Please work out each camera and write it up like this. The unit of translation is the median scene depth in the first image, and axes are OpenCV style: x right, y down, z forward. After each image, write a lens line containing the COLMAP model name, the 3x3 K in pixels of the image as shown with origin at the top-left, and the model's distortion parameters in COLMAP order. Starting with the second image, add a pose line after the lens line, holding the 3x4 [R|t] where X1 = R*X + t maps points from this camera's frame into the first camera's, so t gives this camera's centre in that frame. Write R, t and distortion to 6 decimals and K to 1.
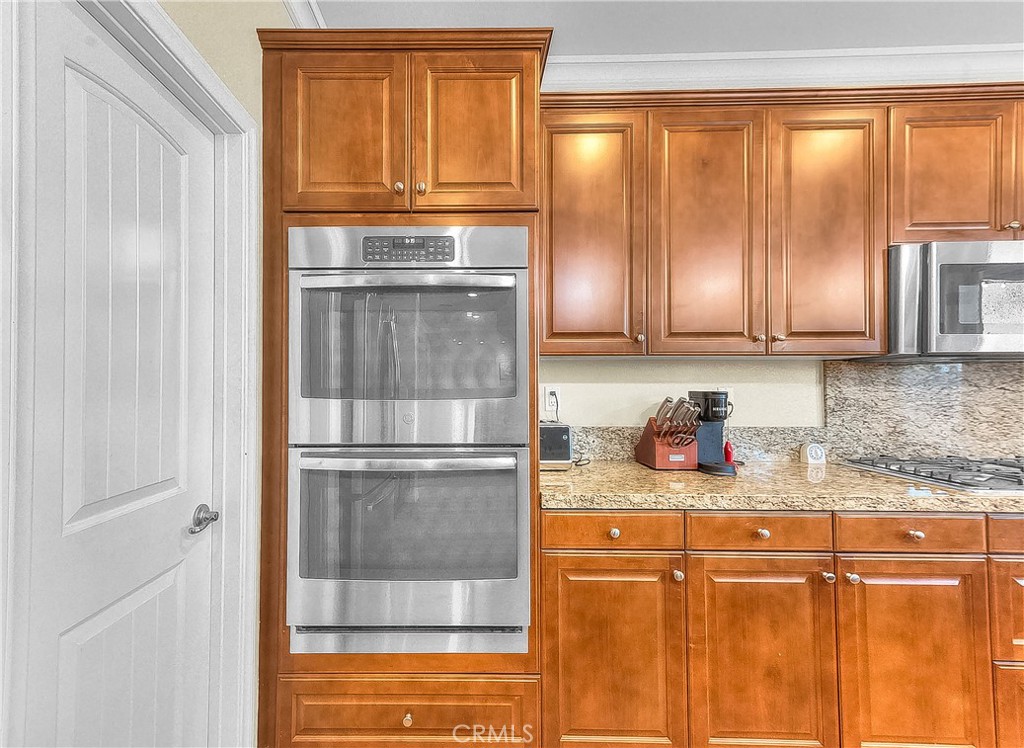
lens RADIAL K [[442.2, 0, 472.8], [0, 442.2, 378.1], [0, 0, 1]] dist [0.021675, -0.000514]
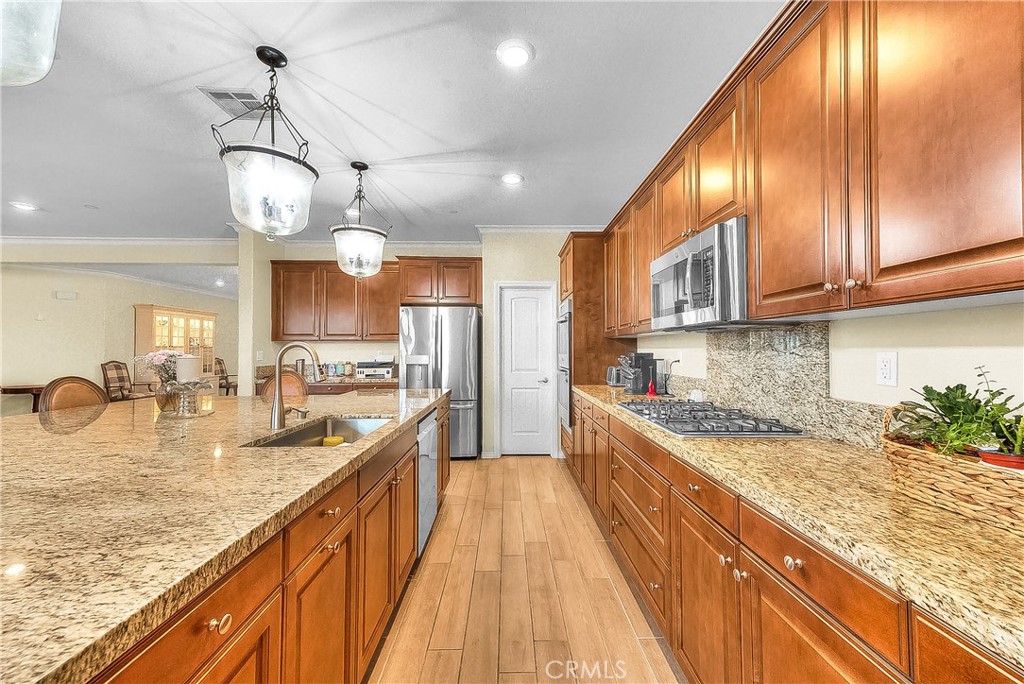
lens RADIAL K [[397.4, 0, 512.5], [0, 397.4, 344.4], [0, 0, 1]] dist [0.022895, -0.000382]
pose [[0.018655, -0.012660, -0.999746, 2.800242], [0.017314, 0.999774, -0.012337, 0.006079], [0.999676, -0.017079, 0.018870, 0.528900]]
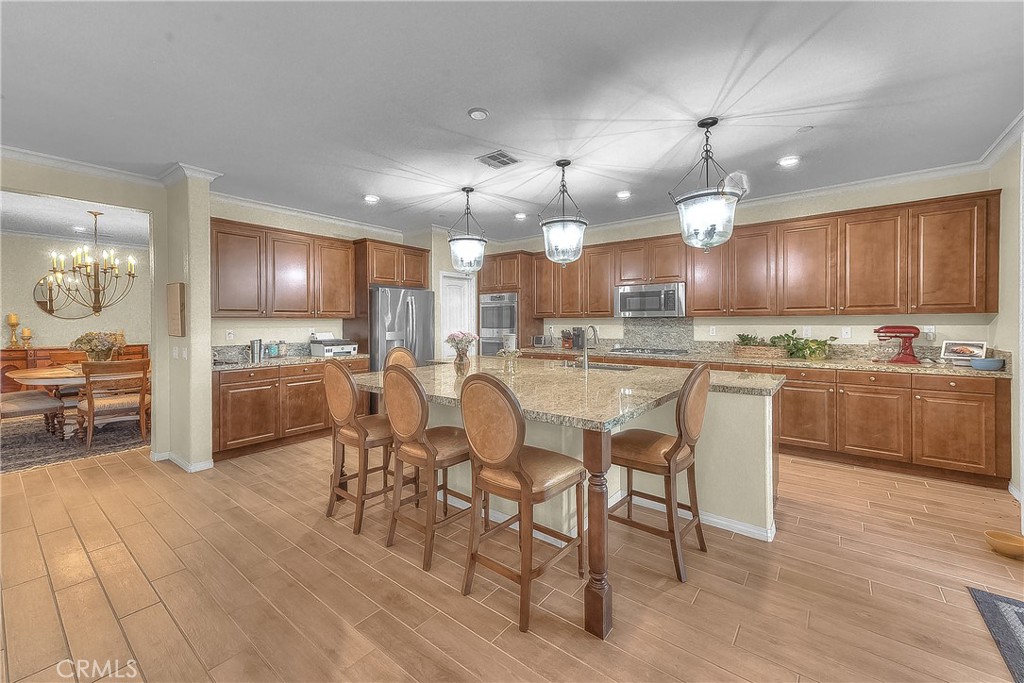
lens RADIAL K [[408.7, 0, 513.6], [0, 408.7, 326.2], [0, 0, 1]] dist [0.022415, 0.000124]
pose [[0.789287, 0.003669, -0.614013, 2.702168], [0.013872, 0.999620, 0.023804, -0.082192], [0.613868, -0.027306, 0.788937, -2.415195]]
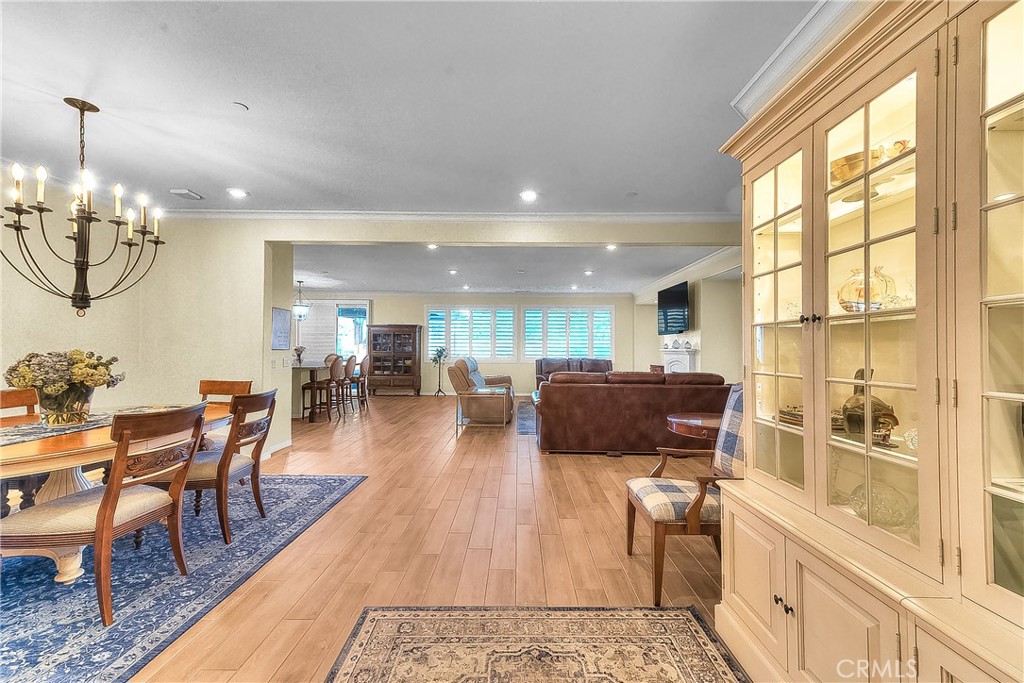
lens RADIAL K [[413.6, 0, 514.0], [0, 413.6, 345.7], [0, 0, 1]] dist [0.019378, -0.000134]
pose [[0.006085, 0.008401, 0.999946, -4.176430], [-0.021612, 0.999732, -0.008268, -0.029140], [-0.999748, -0.021561, 0.006265, -3.617706]]
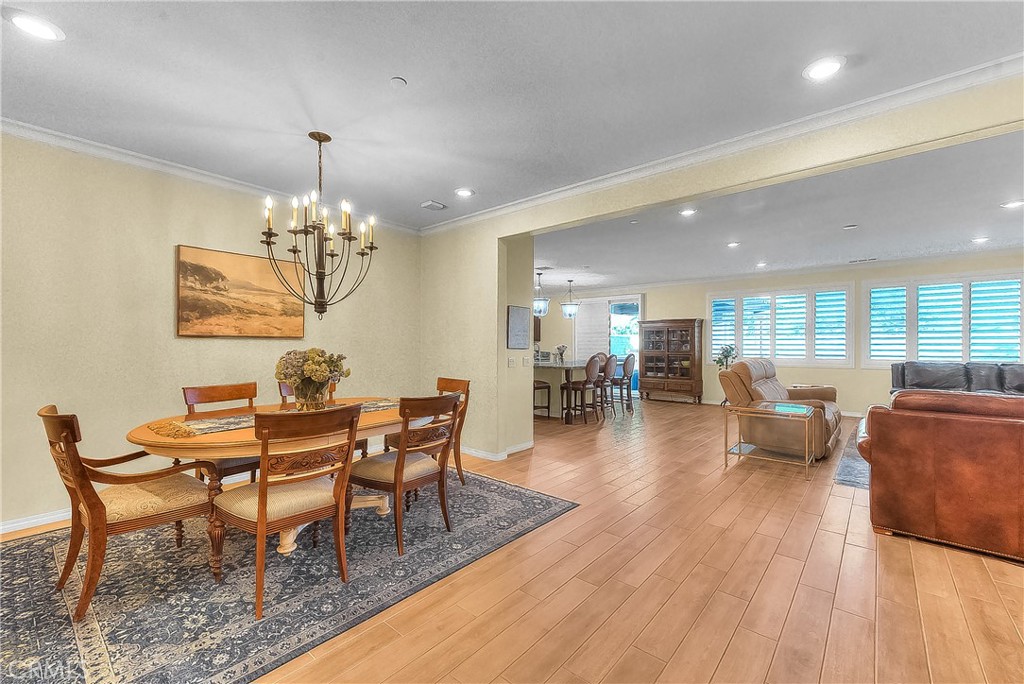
lens RADIAL K [[425.7, 0, 512.4], [0, 425.7, 346.6], [0, 0, 1]] dist [0.023303, -0.000283]
pose [[0.645523, 0.001962, 0.763738, -3.400530], [-0.014315, 0.999852, 0.009530, -0.030822], [-0.763606, -0.017085, 0.645456, -3.846803]]
